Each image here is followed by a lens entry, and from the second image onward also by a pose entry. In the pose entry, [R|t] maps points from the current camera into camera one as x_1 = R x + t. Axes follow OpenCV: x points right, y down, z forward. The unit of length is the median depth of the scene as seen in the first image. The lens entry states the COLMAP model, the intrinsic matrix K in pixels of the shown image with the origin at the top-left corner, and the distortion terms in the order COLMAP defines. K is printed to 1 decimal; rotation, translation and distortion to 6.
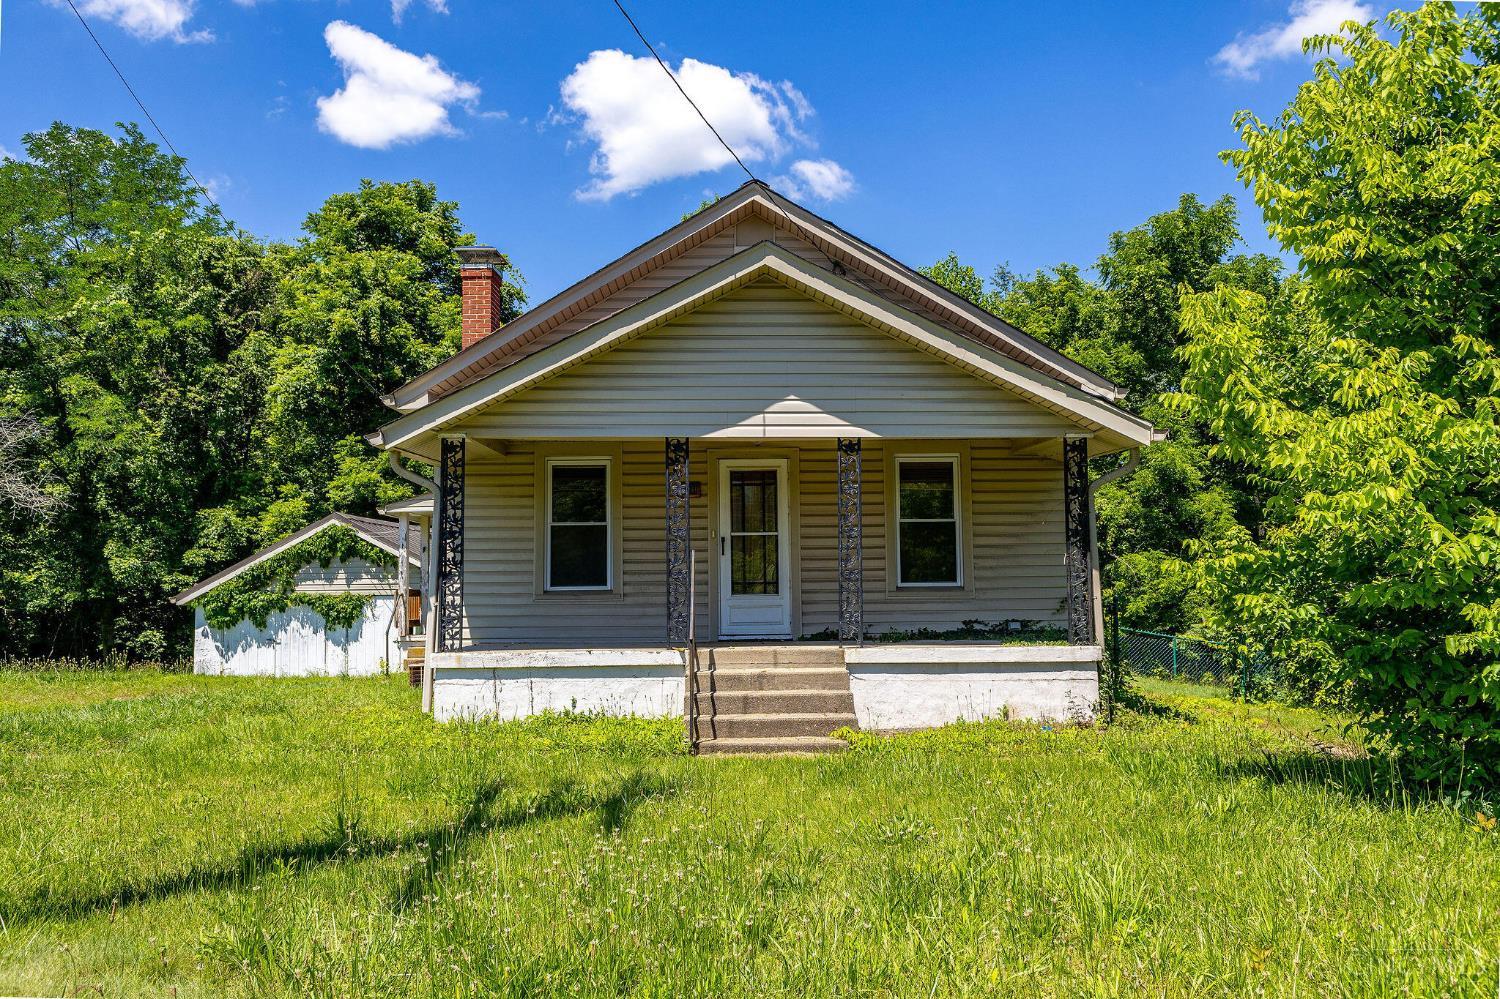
lens RADIAL K [[1259.5, 0, 750.0], [0, 1259.5, 499.5], [0, 0, 1]] dist [0.002848, 0.001577]
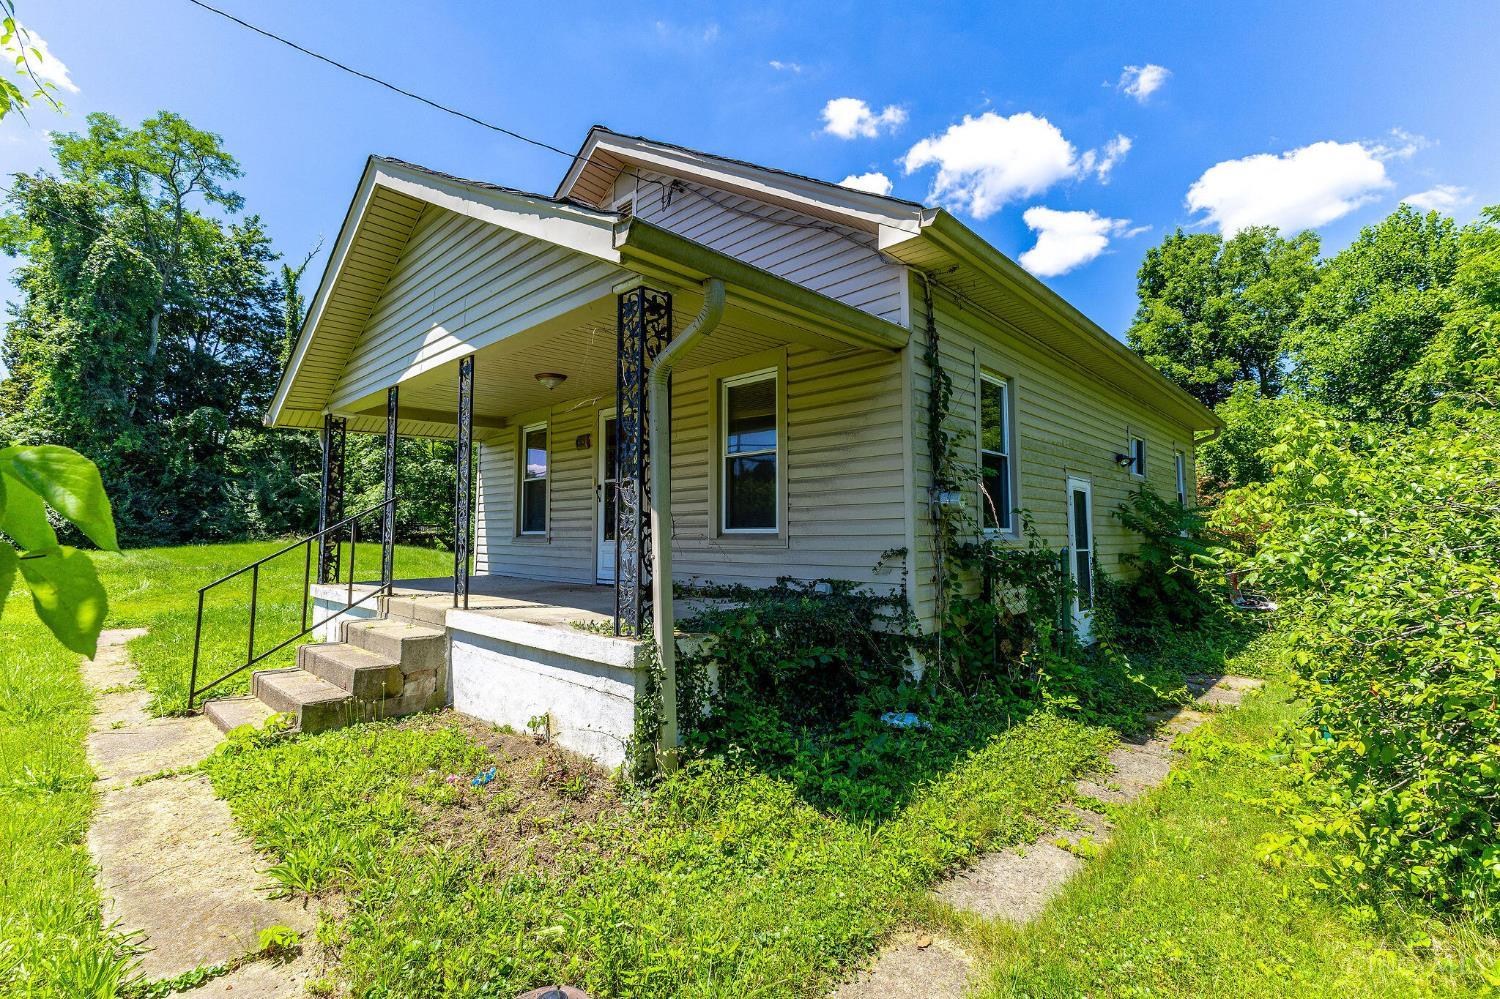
lens RADIAL K [[655.7, 0, 752.9], [0, 655.7, 490.3], [0, 0, 1]] dist [0.009882, -0.000037]
pose [[0.701410, -0.042143, -0.711511, 0.491456], [0.051957, 0.998618, -0.007929, 0.049422], [0.710861, -0.031406, 0.702631, 0.774666]]
